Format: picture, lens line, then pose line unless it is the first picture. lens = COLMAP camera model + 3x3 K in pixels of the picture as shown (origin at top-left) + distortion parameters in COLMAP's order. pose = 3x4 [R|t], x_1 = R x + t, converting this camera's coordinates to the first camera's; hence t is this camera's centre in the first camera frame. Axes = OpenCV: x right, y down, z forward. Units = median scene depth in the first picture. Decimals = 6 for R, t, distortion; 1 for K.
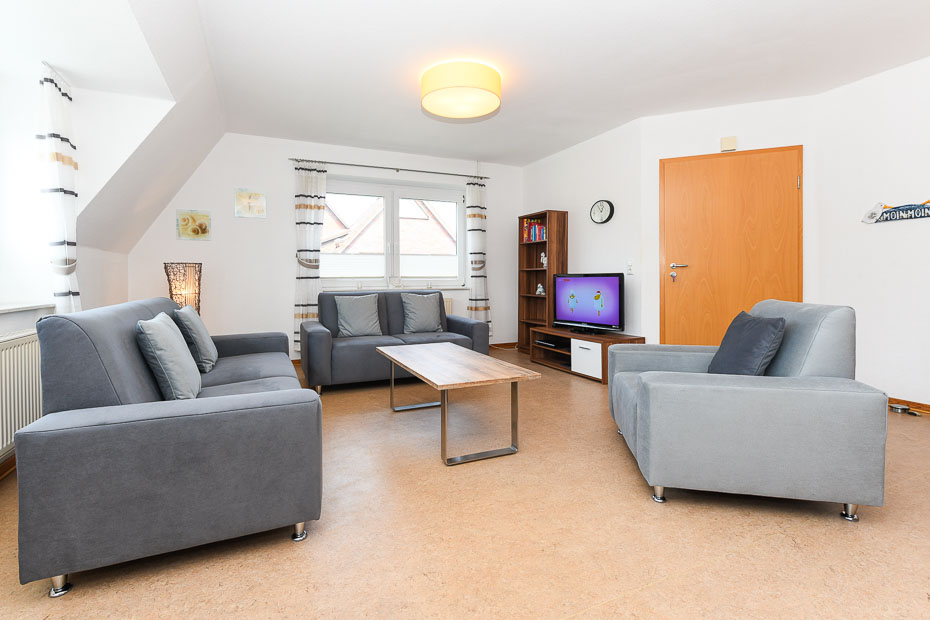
lens RADIAL K [[426.8, 0, 433.8], [0, 426.8, 277.3], [0, 0, 1]] dist [-0.001529, -0.000539]
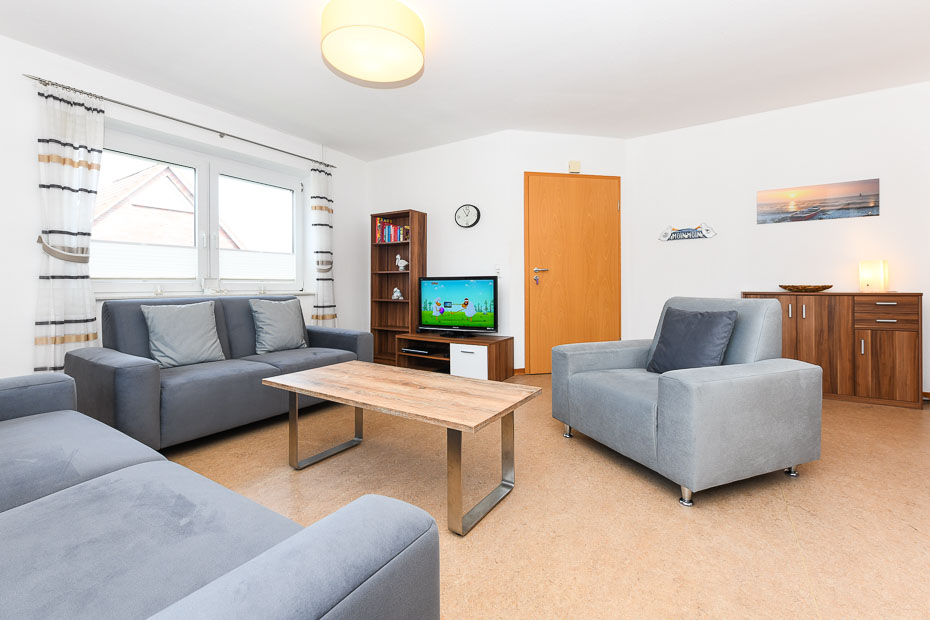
lens RADIAL K [[410.1, 0, 461.9], [0, 410.1, 282.0], [0, 0, 1]] dist [-0.001406, -0.000882]
pose [[0.825660, 0.007700, 0.564115, -0.156167], [-0.002725, 0.999950, -0.009660, 0.012106], [-0.564161, 0.006439, 0.825640, 0.194303]]
